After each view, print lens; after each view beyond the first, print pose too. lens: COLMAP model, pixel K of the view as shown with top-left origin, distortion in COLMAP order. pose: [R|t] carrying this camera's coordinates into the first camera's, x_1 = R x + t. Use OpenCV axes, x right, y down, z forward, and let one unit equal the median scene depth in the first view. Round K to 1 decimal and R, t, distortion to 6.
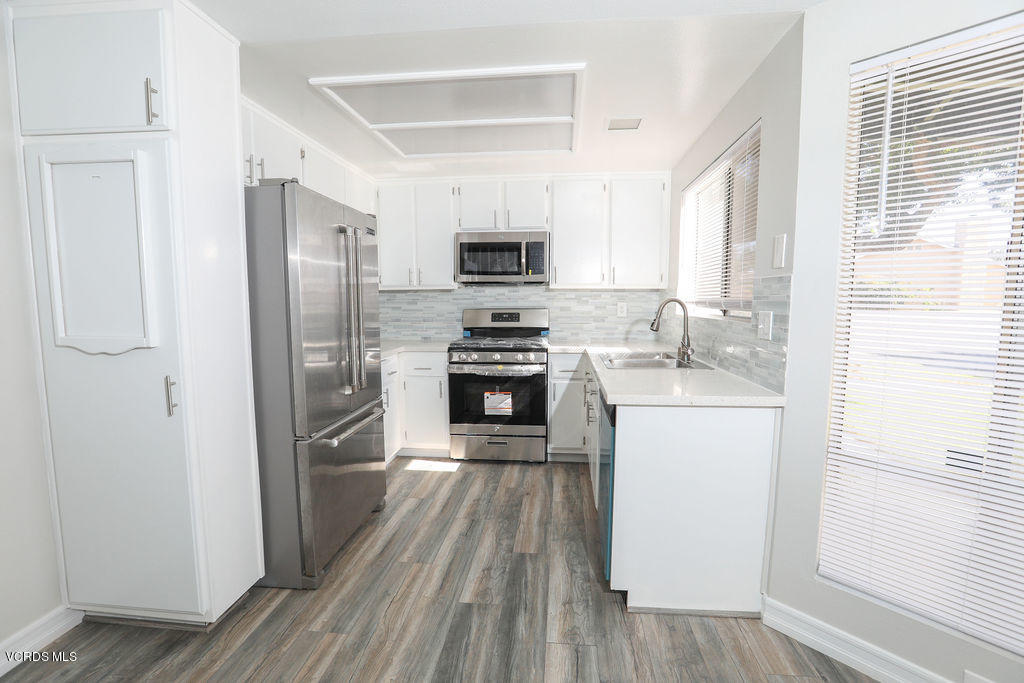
lens RADIAL K [[481.8, 0, 516.7], [0, 481.8, 347.0], [0, 0, 1]] dist [-0.064427, 0.025324]
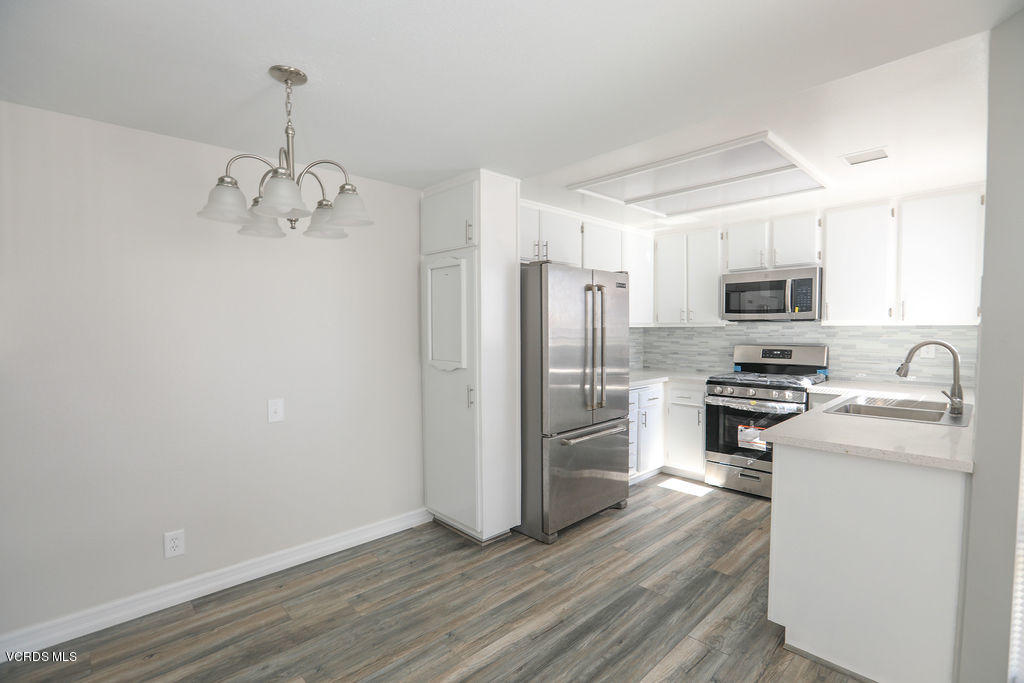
lens RADIAL K [[481.8, 0, 516.7], [0, 481.8, 347.0], [0, 0, 1]] dist [-0.064427, 0.025324]
pose [[0.751891, 0.023633, -0.658864, 0.263856], [-0.058971, 0.997762, -0.031509, -0.015971], [0.656645, 0.062545, 0.751602, -0.109942]]
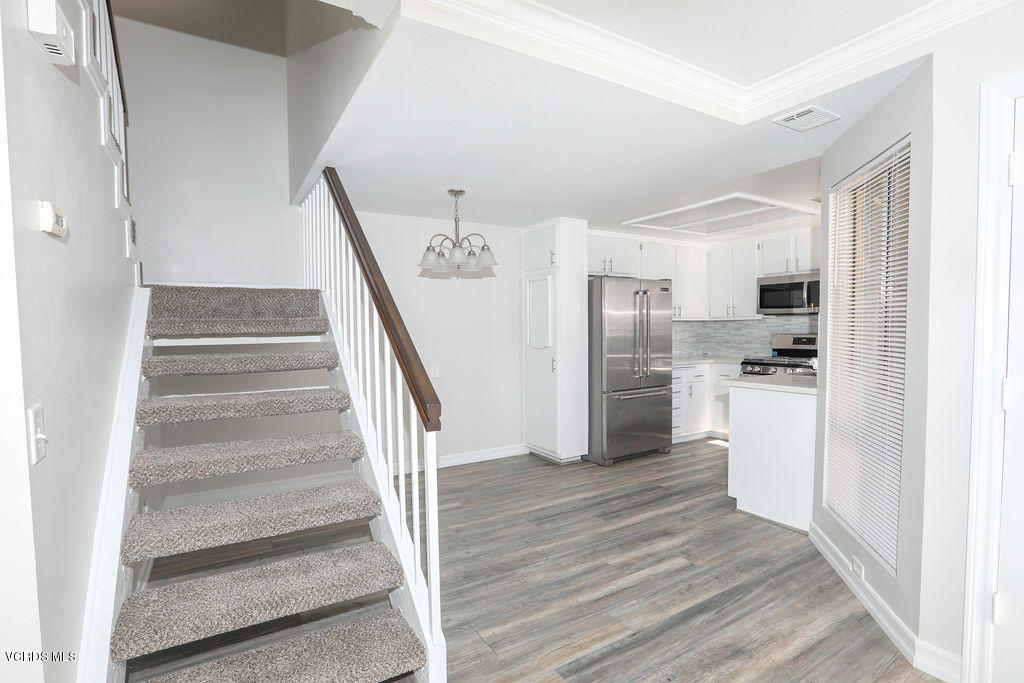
lens RADIAL K [[524.2, 0, 529.1], [0, 524.2, 351.8], [0, 0, 1]] dist [0.000106, 0.000556]
pose [[0.617162, 0.031777, -0.786194, 0.724062], [-0.067706, 0.997623, -0.012827, 0.036962], [0.783918, 0.061146, 0.617847, -0.455791]]
